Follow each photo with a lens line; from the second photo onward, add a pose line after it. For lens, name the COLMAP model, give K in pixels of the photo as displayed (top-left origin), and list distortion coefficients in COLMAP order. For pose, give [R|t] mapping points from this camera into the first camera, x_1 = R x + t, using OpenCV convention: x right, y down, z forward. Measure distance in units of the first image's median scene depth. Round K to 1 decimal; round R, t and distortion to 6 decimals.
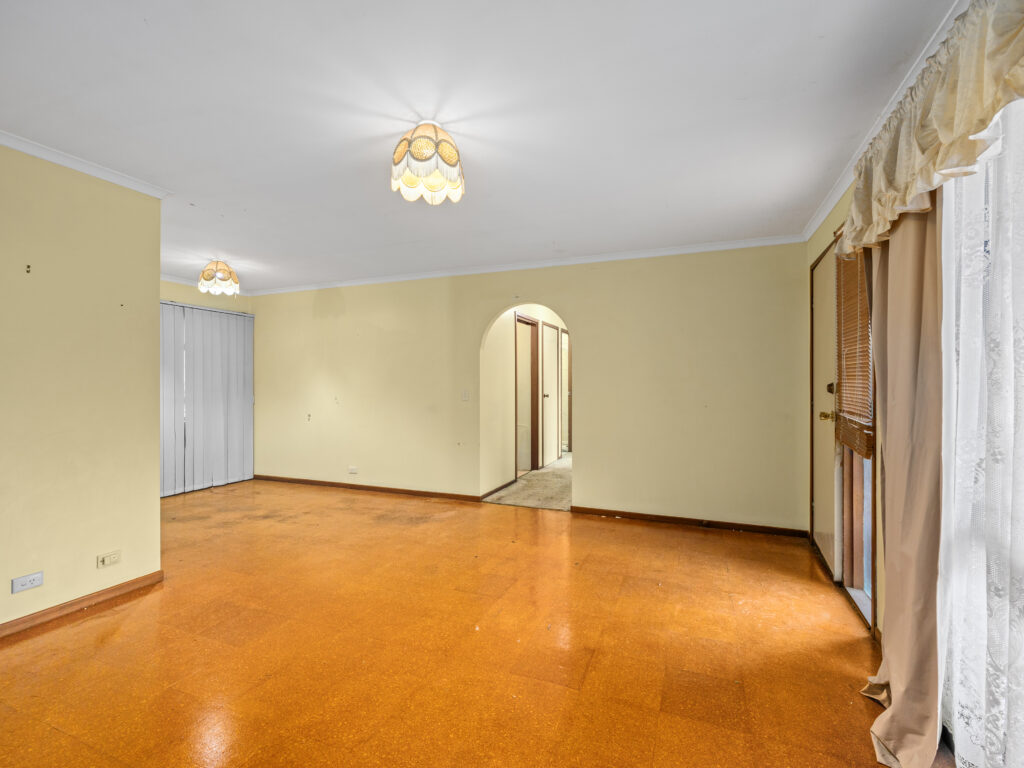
lens RADIAL K [[475.0, 0, 512.0], [0, 475.0, 384.0], [0, 0, 1]] dist [-0.002109, -0.000731]
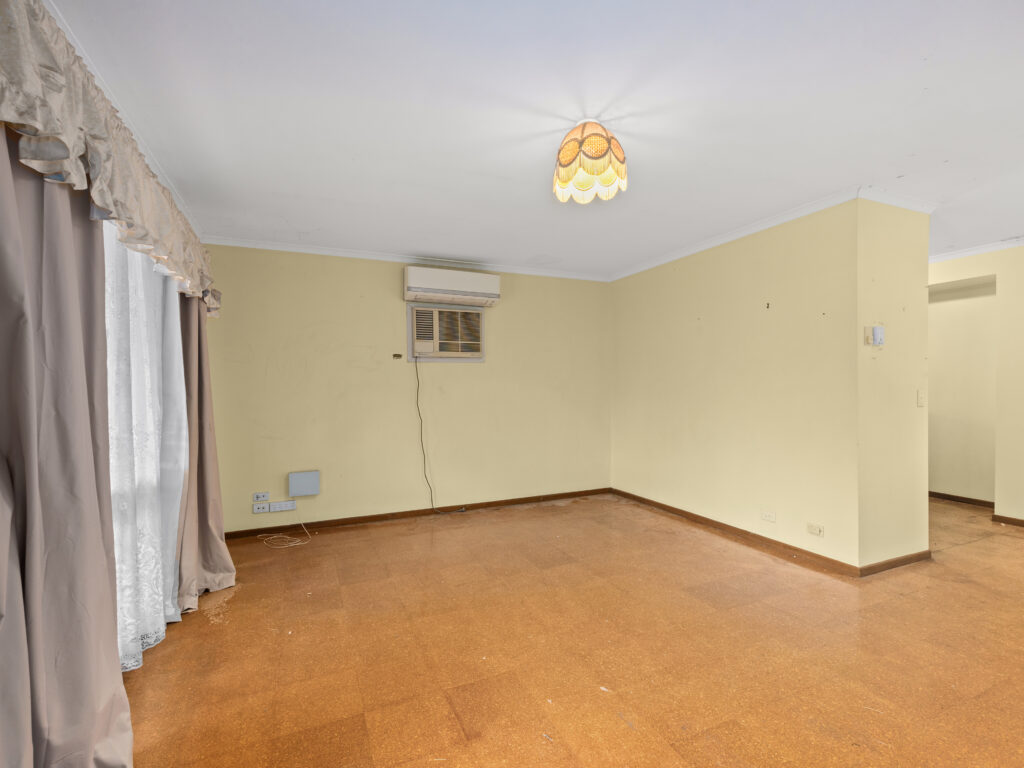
lens RADIAL K [[464.9, 0, 501.9], [0, 464.9, 391.7], [0, 0, 1]] dist [-0.000768, -0.000232]
pose [[-0.707605, 0.013943, -0.706471, 0.649811], [0.006266, 0.999890, 0.013457, 0.003928], [0.706581, 0.005095, -0.707614, 1.564906]]
